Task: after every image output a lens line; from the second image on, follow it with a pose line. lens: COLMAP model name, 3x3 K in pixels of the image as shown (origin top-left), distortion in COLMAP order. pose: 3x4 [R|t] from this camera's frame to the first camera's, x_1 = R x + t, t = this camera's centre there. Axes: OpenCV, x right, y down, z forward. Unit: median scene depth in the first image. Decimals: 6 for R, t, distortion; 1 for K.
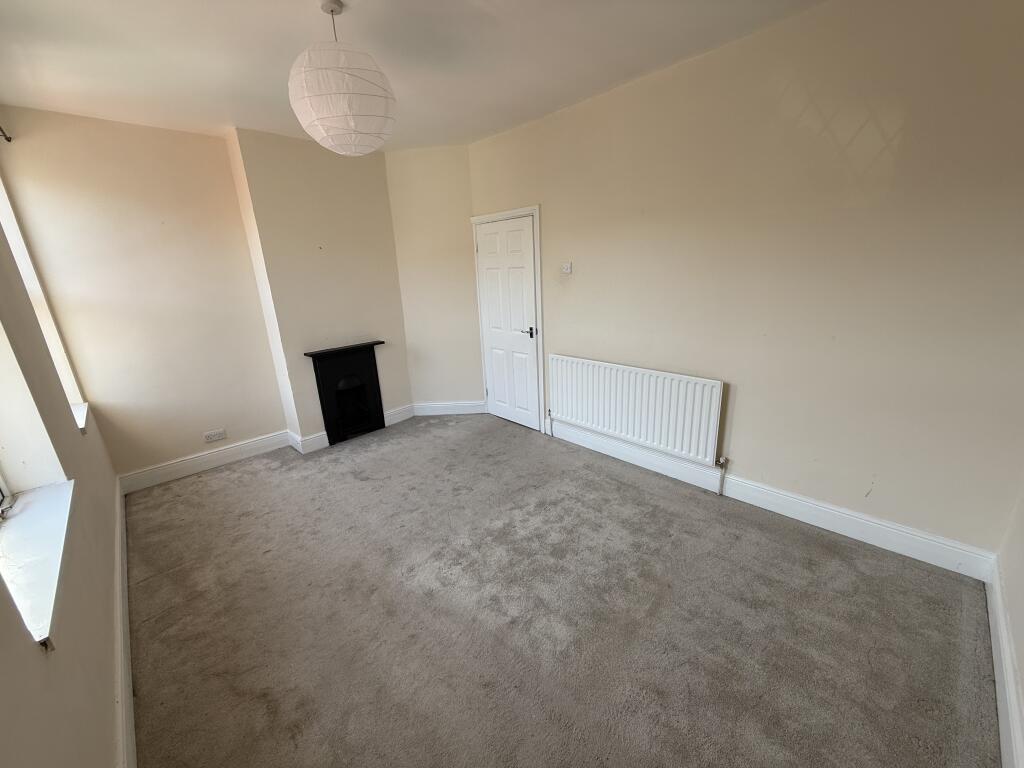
lens RADIAL K [[406.8, 0, 511.1], [0, 406.8, 385.5], [0, 0, 1]] dist [0.000851, 0.000060]
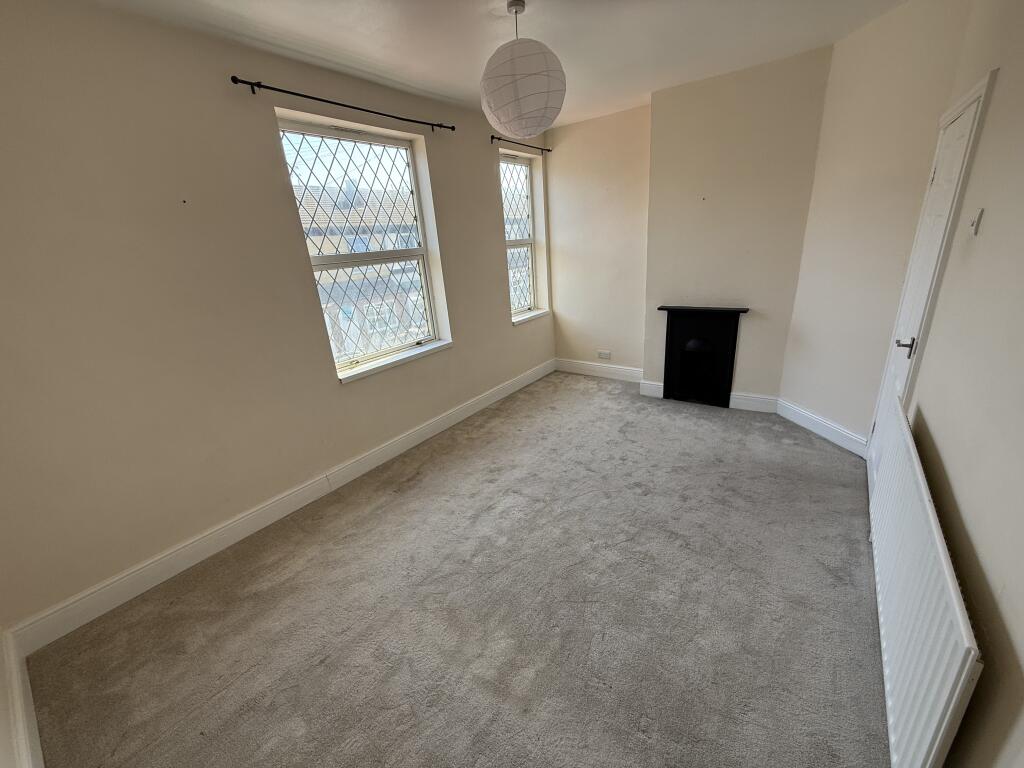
lens RADIAL K [[406.8, 0, 510.4], [0, 406.8, 382.0], [0, 0, 1]] dist [0.000851, 0.000060]
pose [[0.160105, 0.356505, -0.920473, 0.481913], [-0.216164, 0.922531, 0.319703, -0.153010], [0.963141, 0.147787, 0.224765, 0.417698]]
